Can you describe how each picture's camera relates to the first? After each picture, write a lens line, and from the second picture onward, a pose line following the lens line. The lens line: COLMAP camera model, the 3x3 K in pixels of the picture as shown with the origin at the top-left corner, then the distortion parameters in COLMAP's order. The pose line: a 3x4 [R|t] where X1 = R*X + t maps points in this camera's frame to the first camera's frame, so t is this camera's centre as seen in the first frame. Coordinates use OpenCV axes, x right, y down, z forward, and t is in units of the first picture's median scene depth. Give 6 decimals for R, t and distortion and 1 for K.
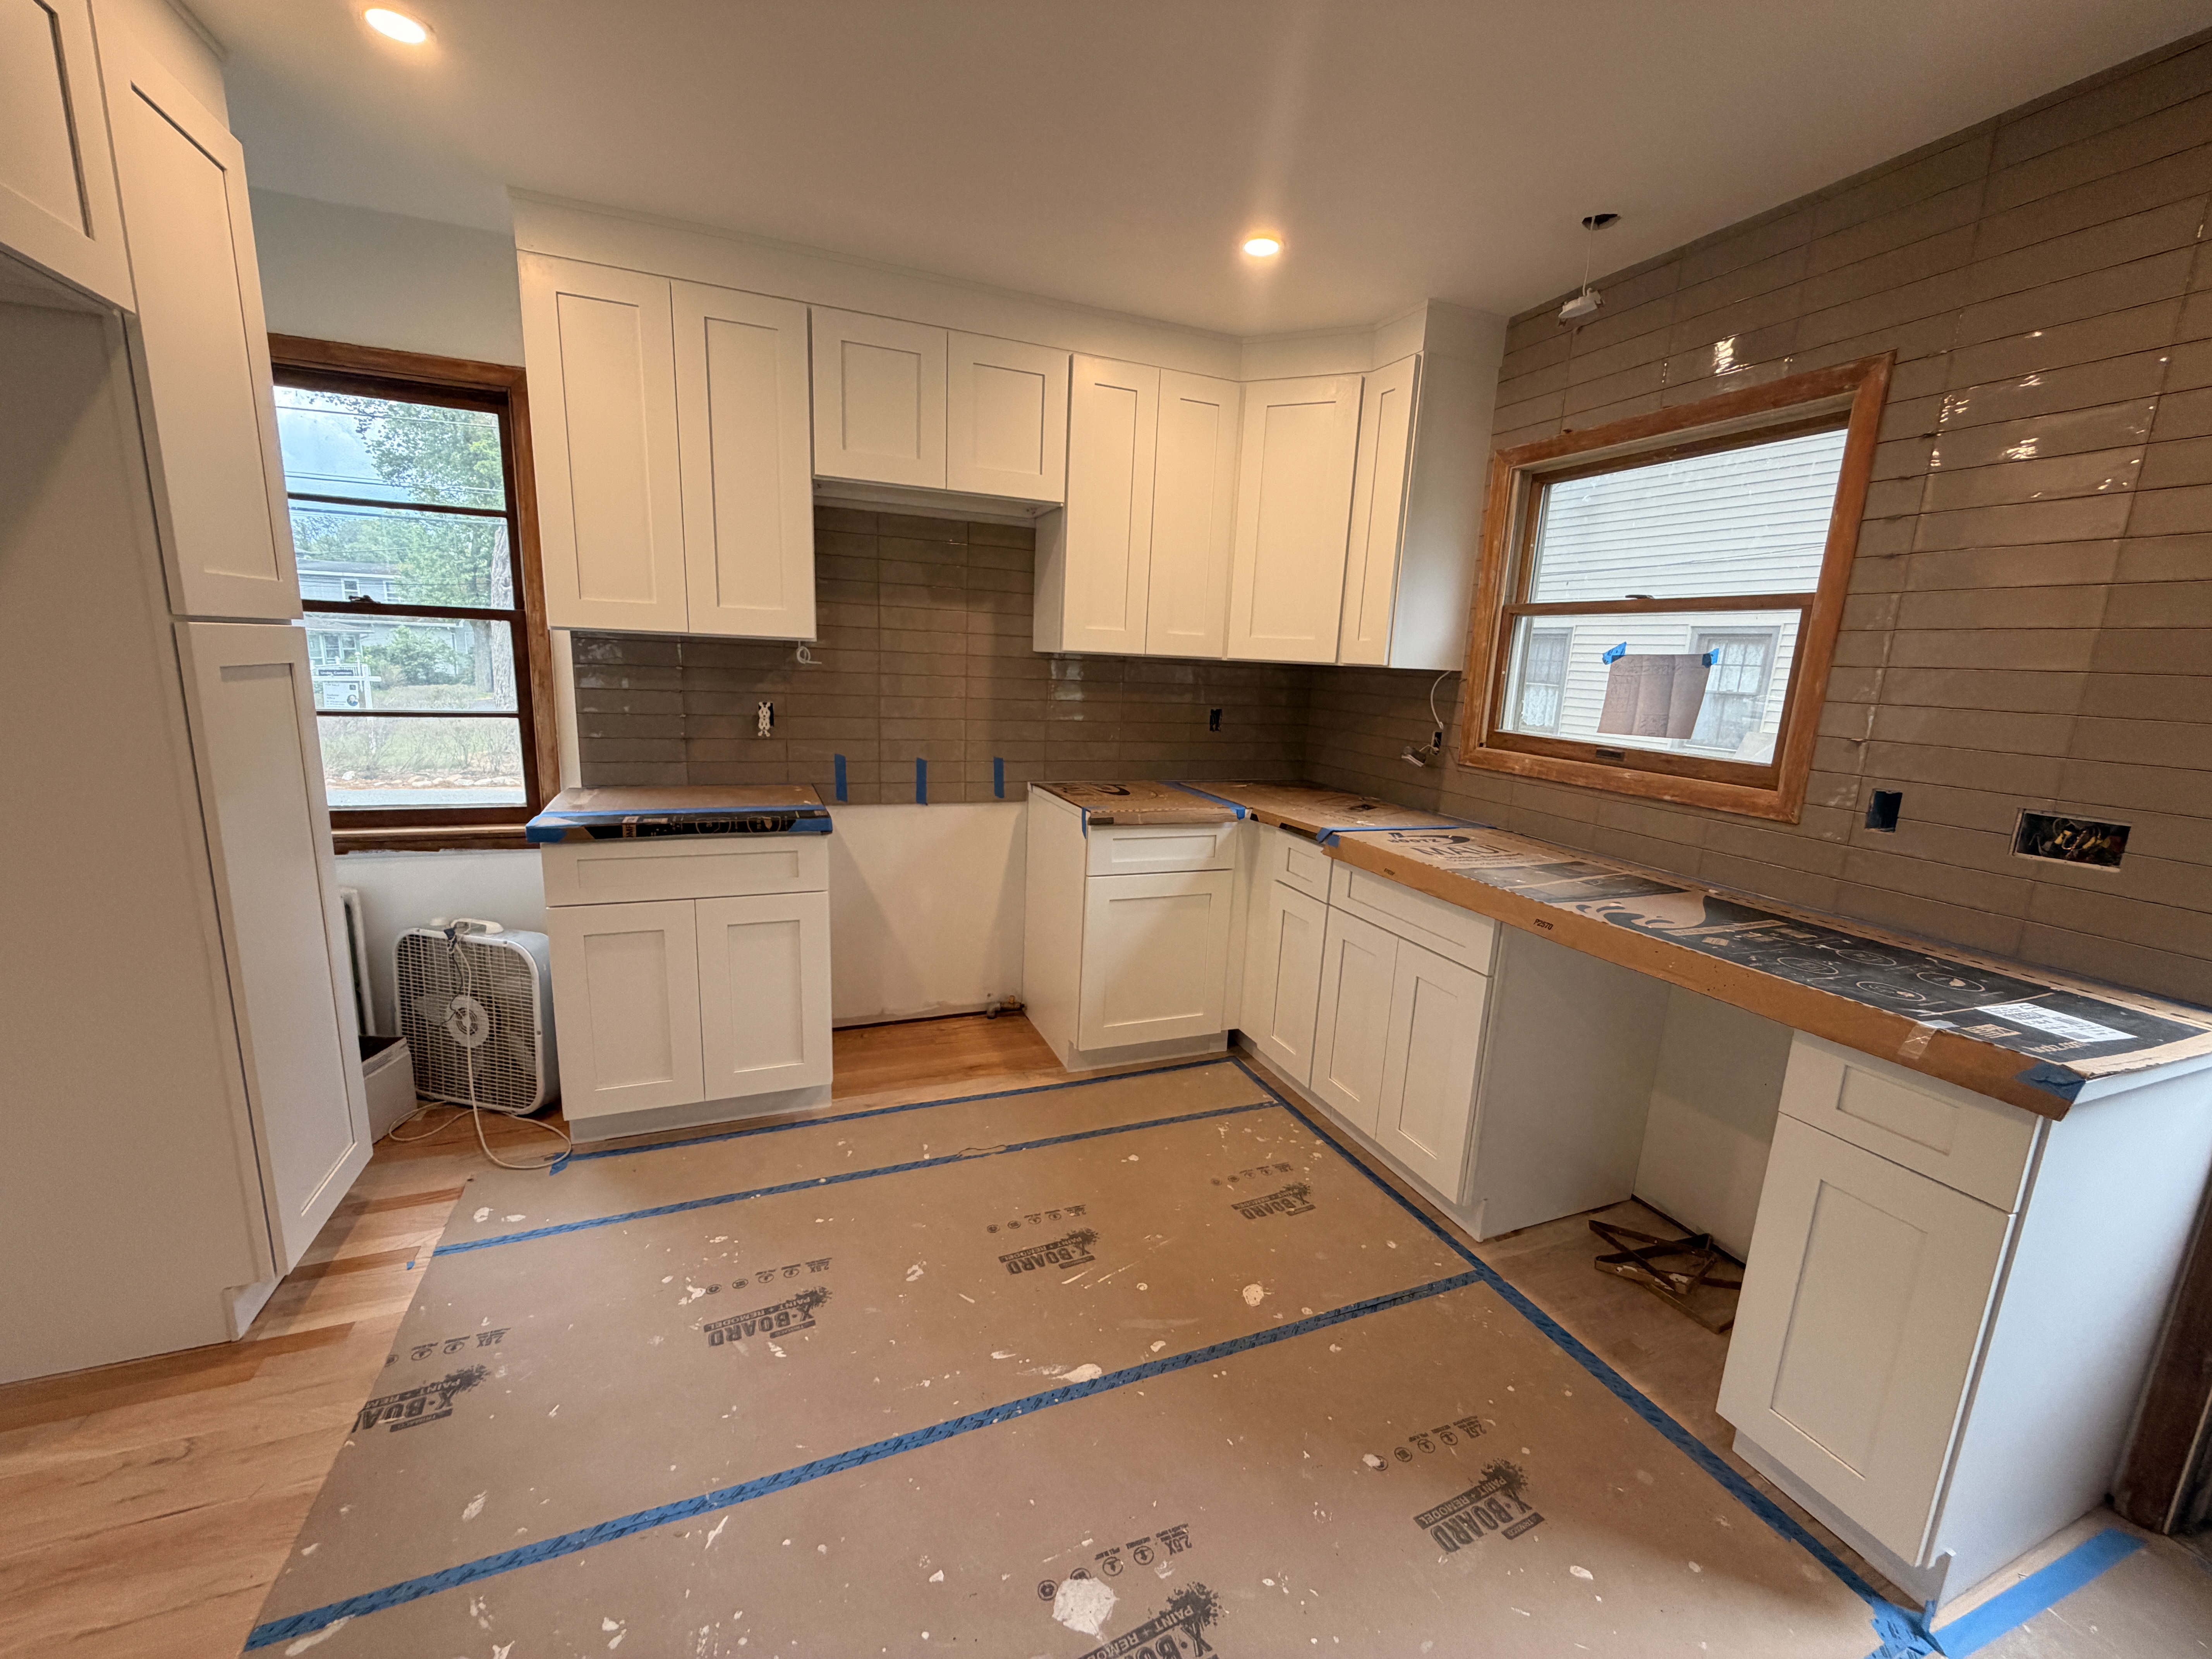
lens RADIAL K [[882.8, 0, 1099.0], [0, 882.8, 834.9], [0, 0, 1]] dist [0.001415, 0.000058]
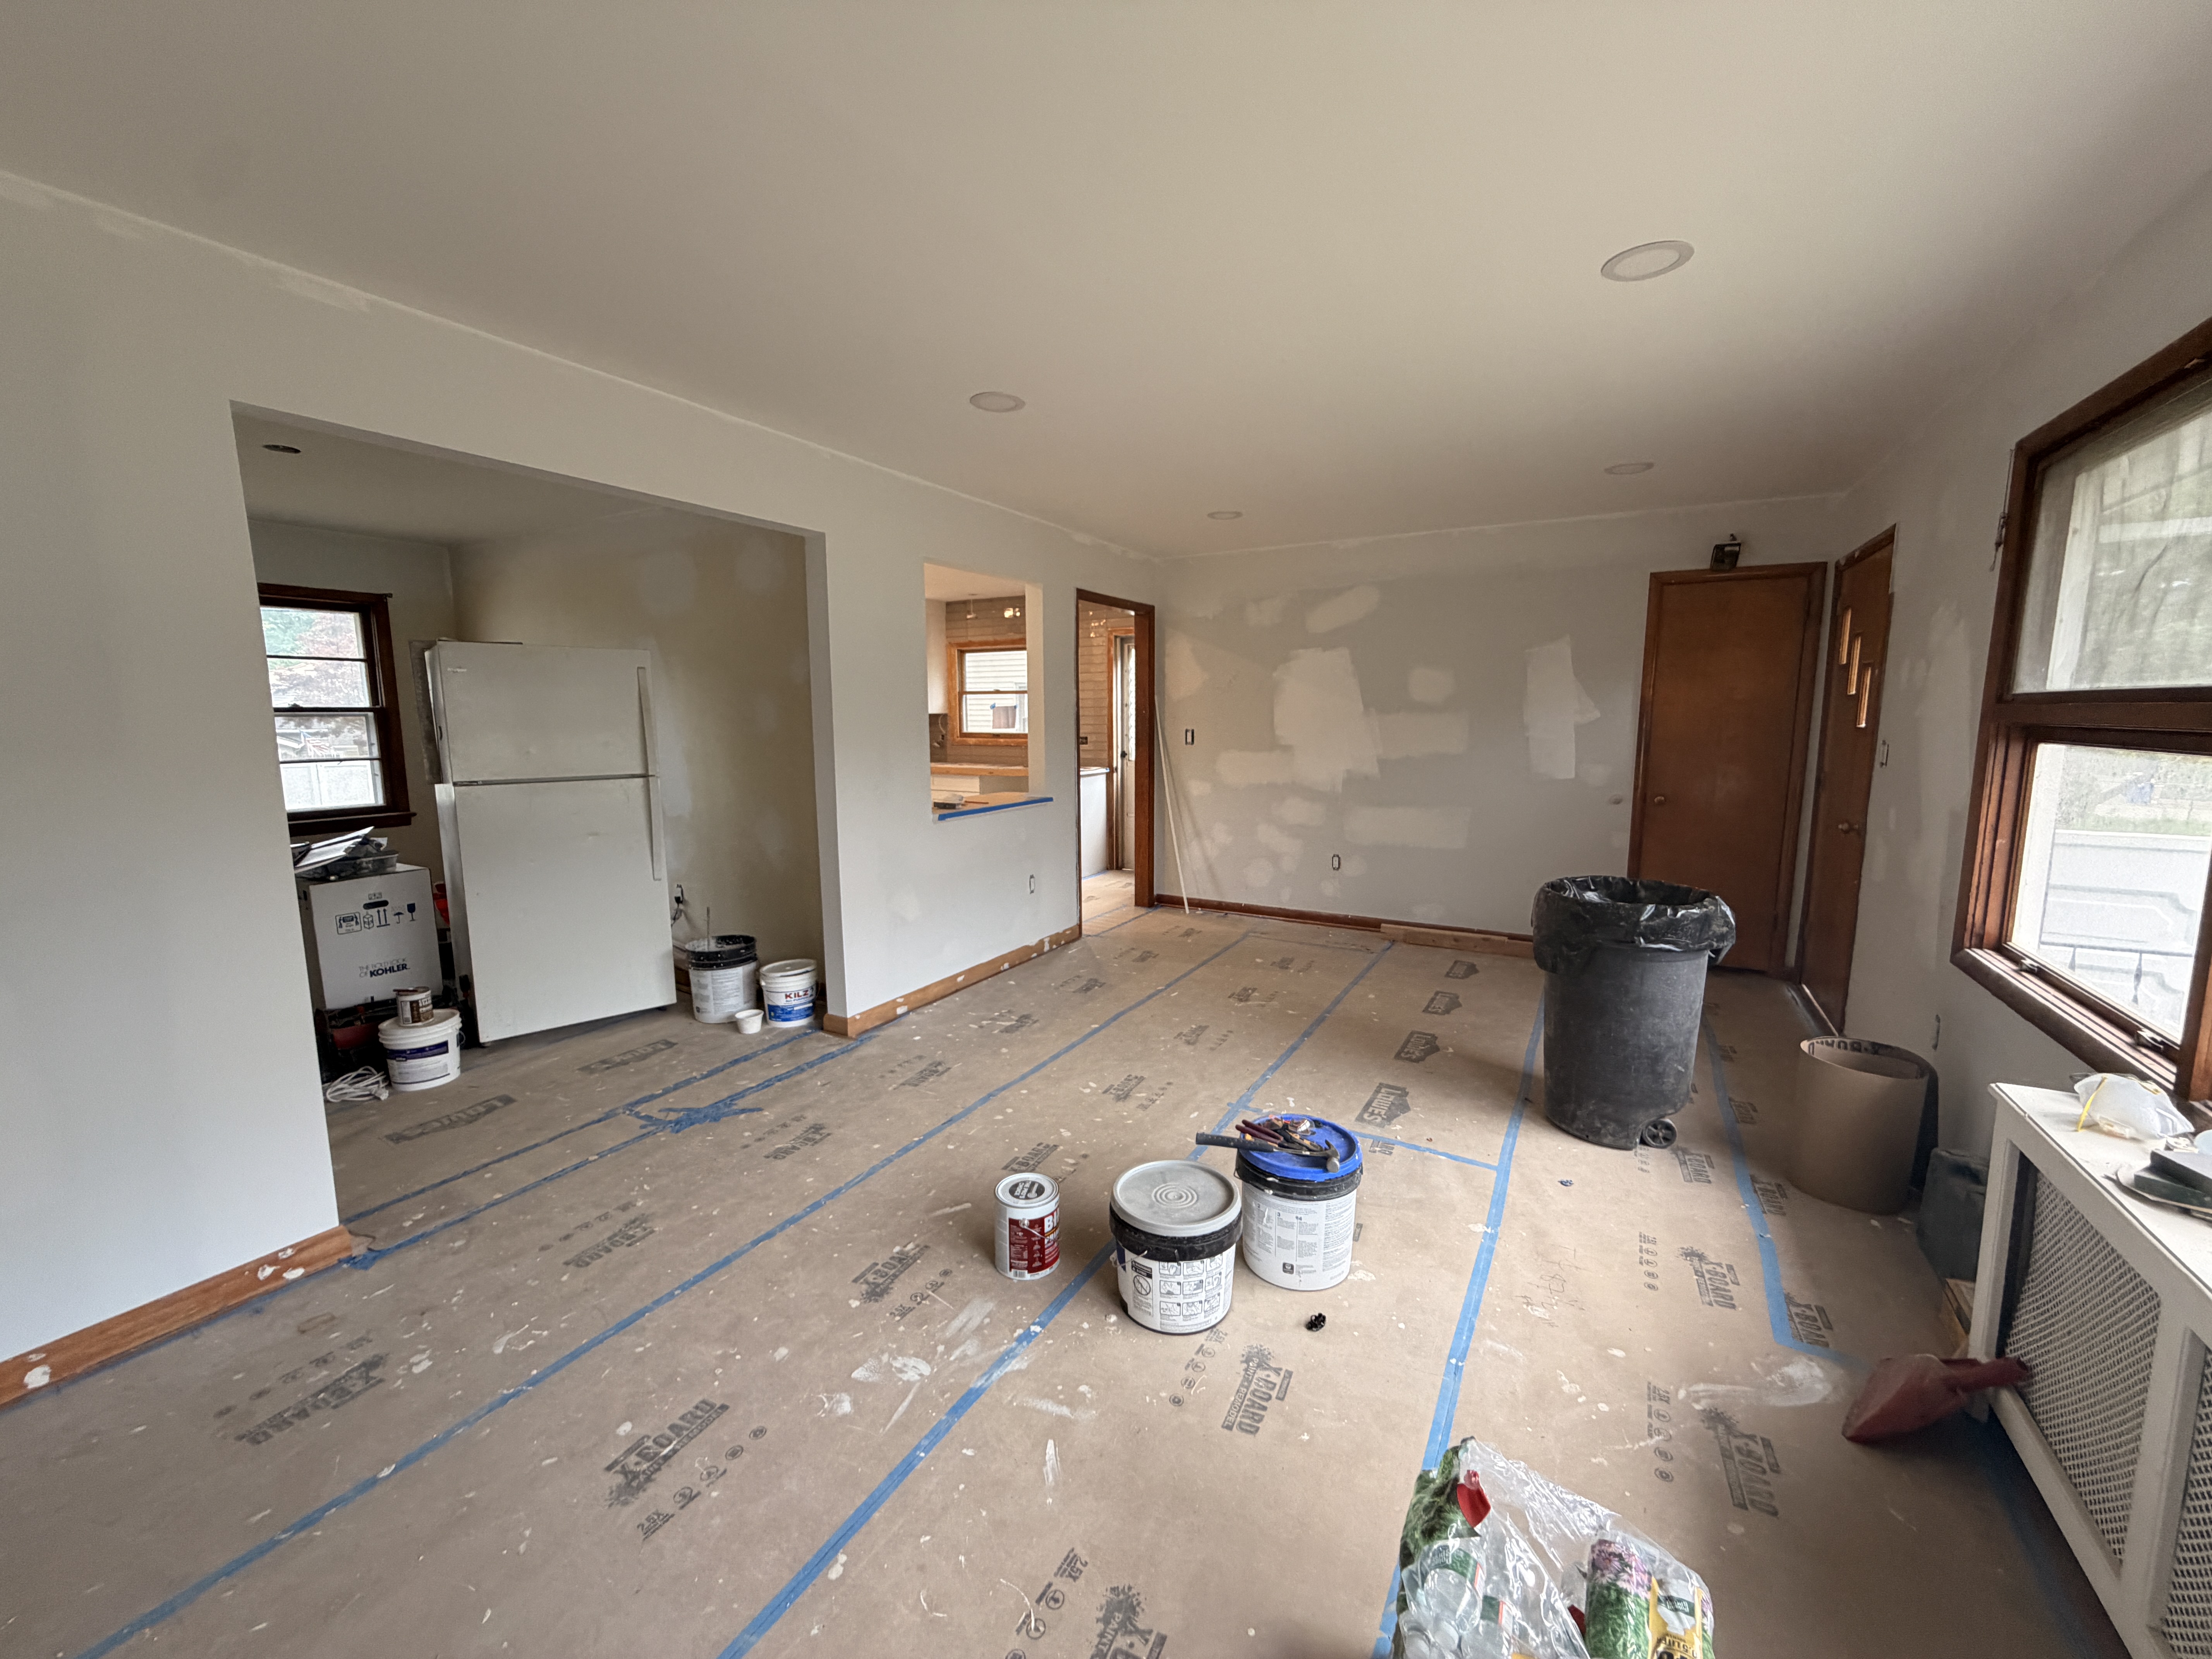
lens RADIAL K [[882.8, 0, 1107.7], [0, 882.8, 834.3], [0, 0, 1]] dist [0.001415, 0.000058]
pose [[0.782987, -0.136534, 0.606869, -1.706753], [0.165381, 0.986193, 0.008500, 0.454656], [-0.599651, 0.093709, 0.794756, -2.729343]]
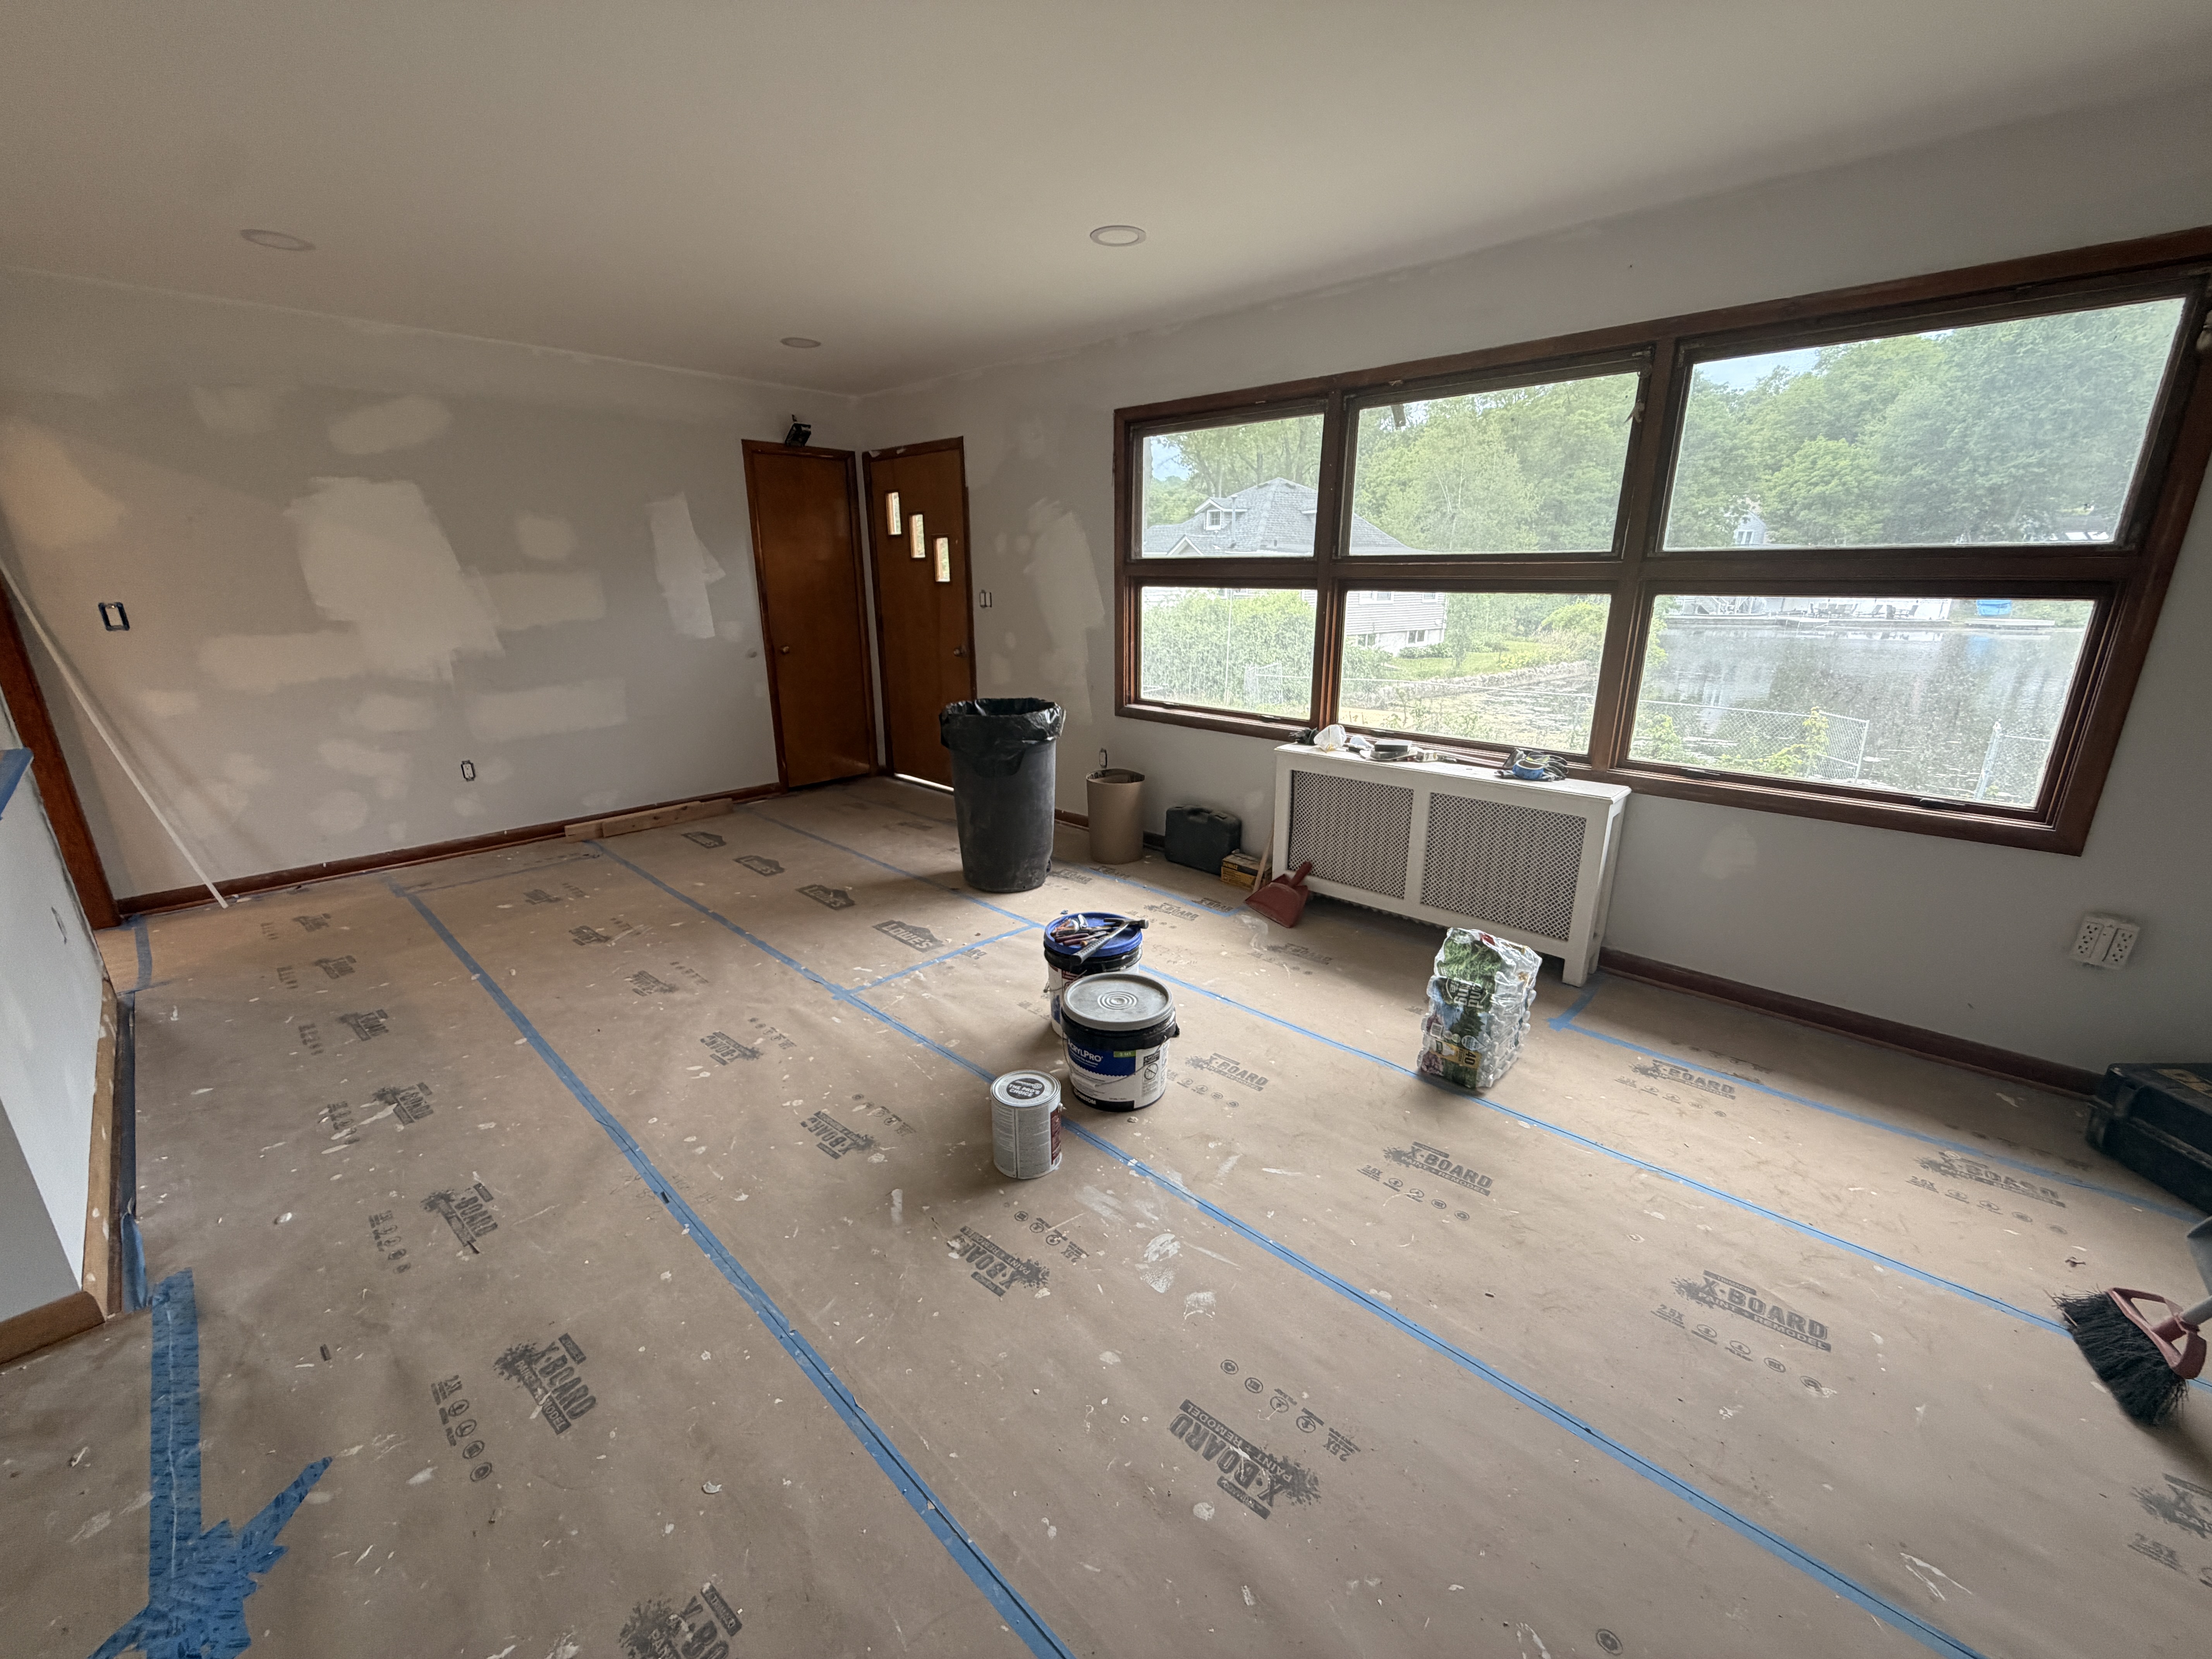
lens RADIAL K [[882.8, 0, 1097.1], [0, 882.8, 835.6], [0, 0, 1]] dist [0.001415, 0.000058]
pose [[-0.409564, -0.308345, 0.858592, -2.067149], [0.167219, 0.899829, 0.402921, 0.168947], [-0.896825, 0.308595, -0.316977, -1.393468]]
